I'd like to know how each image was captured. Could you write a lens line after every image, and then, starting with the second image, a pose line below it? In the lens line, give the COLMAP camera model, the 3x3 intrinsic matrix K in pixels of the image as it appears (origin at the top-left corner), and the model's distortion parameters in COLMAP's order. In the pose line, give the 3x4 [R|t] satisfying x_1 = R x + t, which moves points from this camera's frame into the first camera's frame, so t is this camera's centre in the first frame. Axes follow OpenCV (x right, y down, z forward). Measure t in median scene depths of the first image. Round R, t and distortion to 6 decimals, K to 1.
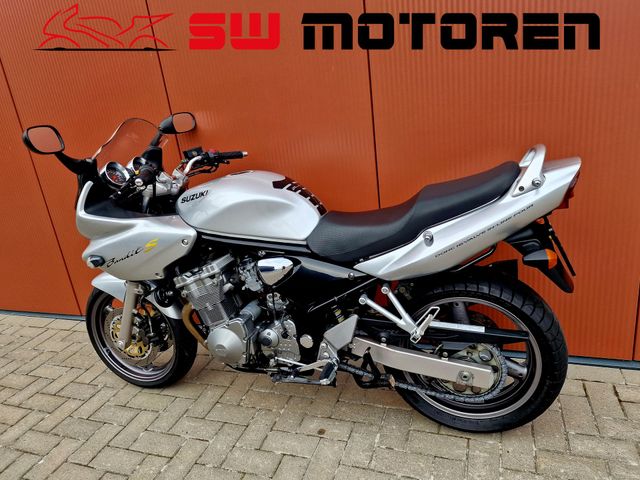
lens RADIAL K [[457.7, 0, 314.6], [0, 457.7, 239.1], [0, 0, 1]] dist [0.065435, -0.005104]
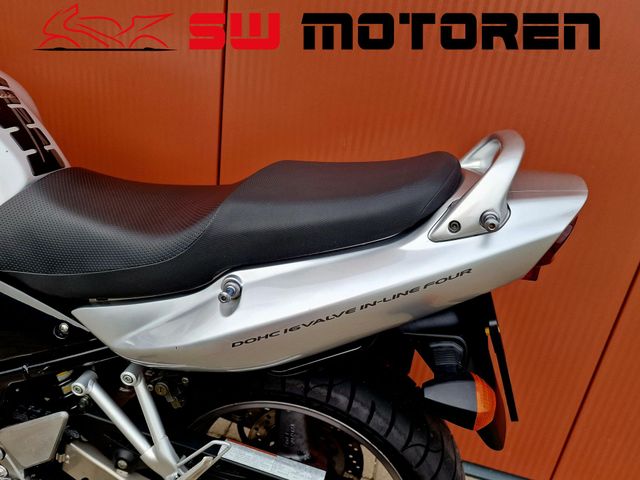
lens RADIAL K [[464.2, 0, 327.9], [0, 464.2, 221.8], [0, 0, 1]] dist [0.054974, -0.001890]
pose [[0.964522, 0.182681, 0.190591, 0.213311], [-0.199357, 0.977265, 0.072177, -0.100878], [-0.173073, -0.107612, 0.979013, 0.509730]]
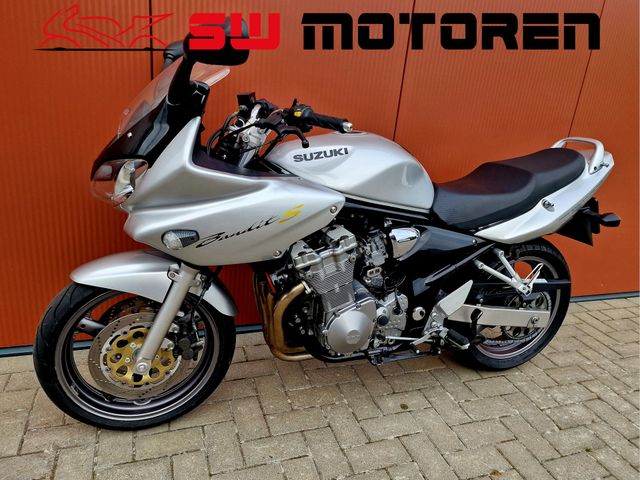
lens RADIAL K [[457.7, 0, 314.6], [0, 457.7, 239.1], [0, 0, 1]] dist [0.065435, -0.005104]
pose [[0.751861, -0.023301, 0.658910, -0.882590], [0.024245, 0.999676, 0.007686, 0.054862], [-0.658876, 0.010196, 0.752182, 0.437203]]
